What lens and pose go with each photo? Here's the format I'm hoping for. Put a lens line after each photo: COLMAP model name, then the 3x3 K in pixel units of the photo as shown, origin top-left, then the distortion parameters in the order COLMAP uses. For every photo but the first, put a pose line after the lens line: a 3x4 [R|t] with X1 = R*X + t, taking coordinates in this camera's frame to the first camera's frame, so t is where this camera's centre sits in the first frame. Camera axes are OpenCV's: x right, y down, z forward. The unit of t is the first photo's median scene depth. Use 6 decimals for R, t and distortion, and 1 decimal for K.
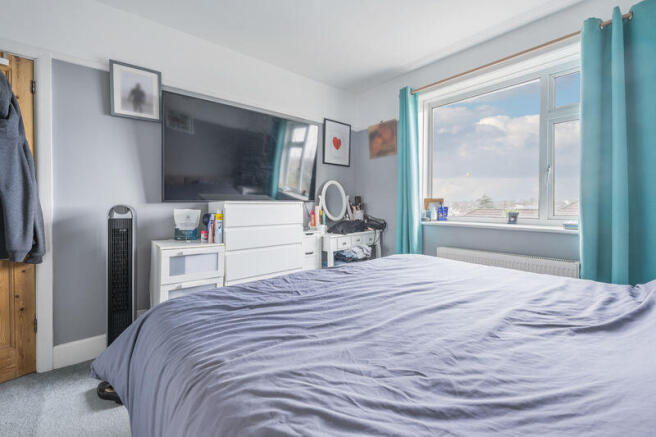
lens RADIAL K [[265.1, 0, 325.9], [0, 265.1, 211.3], [0, 0, 1]] dist [-0.000565, -0.000201]
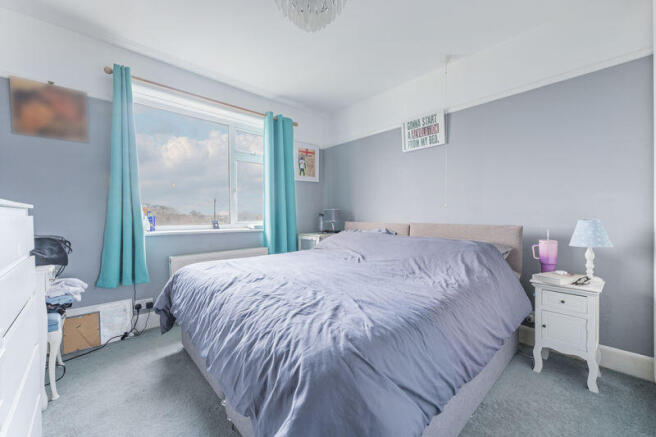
lens RADIAL K [[265.1, 0, 325.9], [0, 265.1, 211.3], [0, 0, 1]] dist [-0.000565, -0.000201]
pose [[-0.008832, 0.024072, 0.999671, -0.575249], [0.031792, 0.999212, -0.023780, 0.010351], [-0.999455, 0.031572, -0.009590, 0.478770]]
